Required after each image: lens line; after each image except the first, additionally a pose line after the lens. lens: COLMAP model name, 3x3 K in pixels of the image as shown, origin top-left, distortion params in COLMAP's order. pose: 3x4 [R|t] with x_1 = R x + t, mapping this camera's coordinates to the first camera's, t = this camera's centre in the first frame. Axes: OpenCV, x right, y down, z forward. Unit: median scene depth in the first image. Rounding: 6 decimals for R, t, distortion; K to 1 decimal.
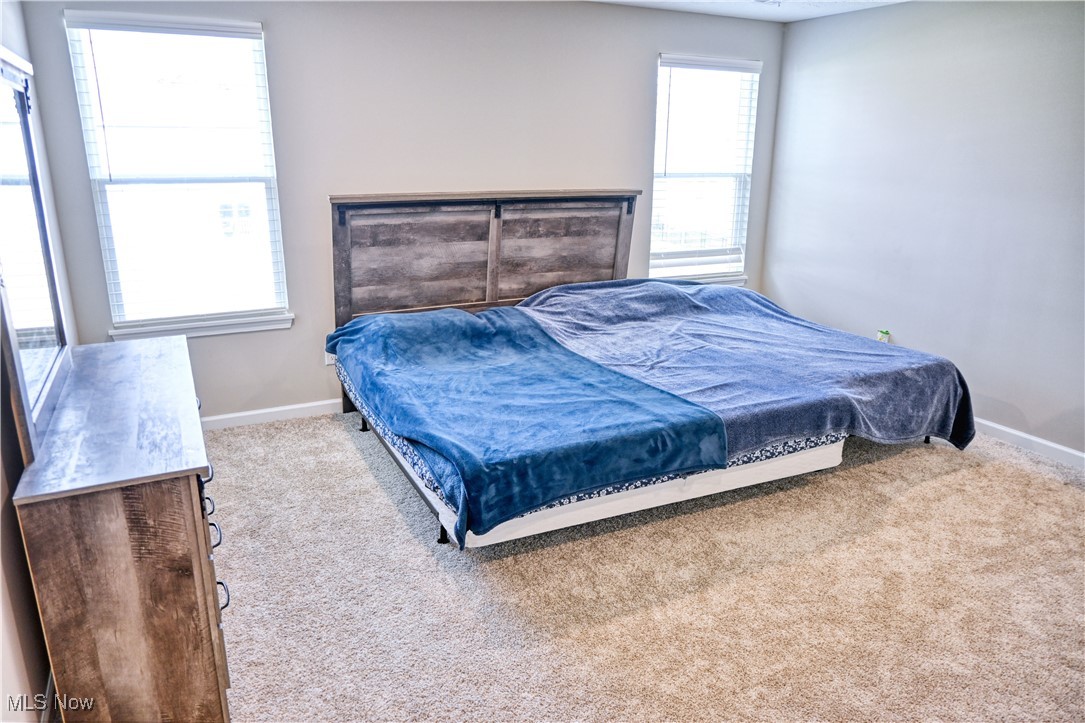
lens RADIAL K [[773.5, 0, 542.5], [0, 773.5, 361.5], [0, 0, 1]] dist [-0.001745, 0.001074]
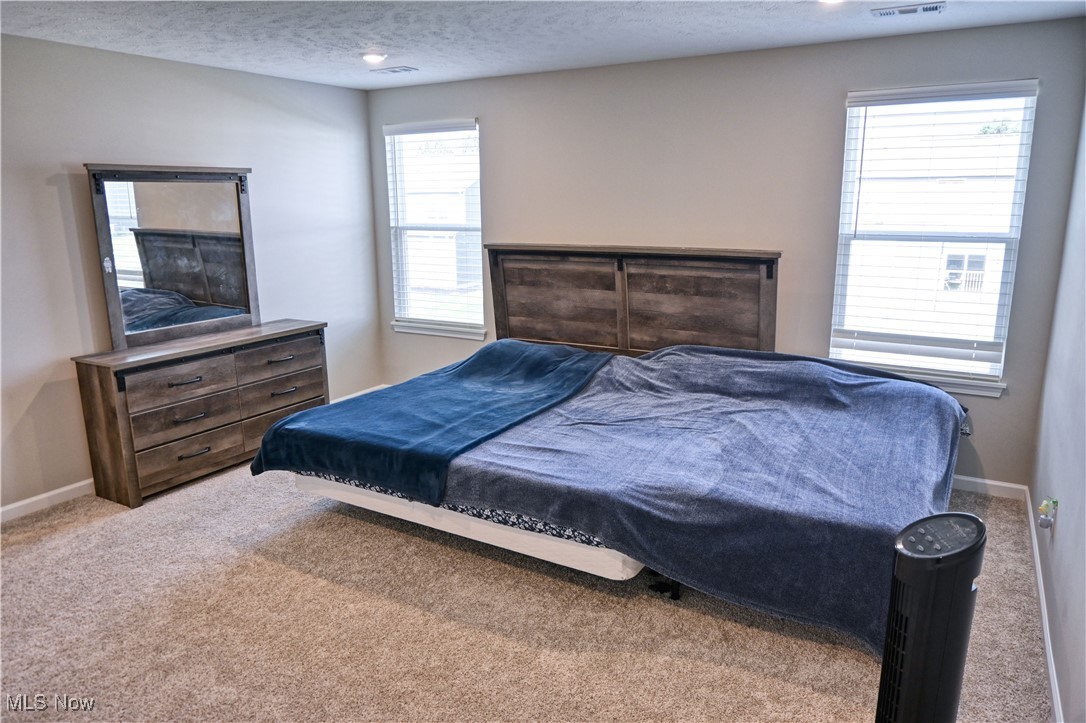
lens RADIAL K [[735.6, 0, 534.4], [0, 735.6, 367.8], [0, 0, 1]] dist [-0.008394, 0.002641]
pose [[0.530613, 0.174551, -0.829447, 0.726412], [-0.219644, 0.973456, 0.064346, -0.091852], [0.818661, 0.148040, 0.554868, 0.348625]]
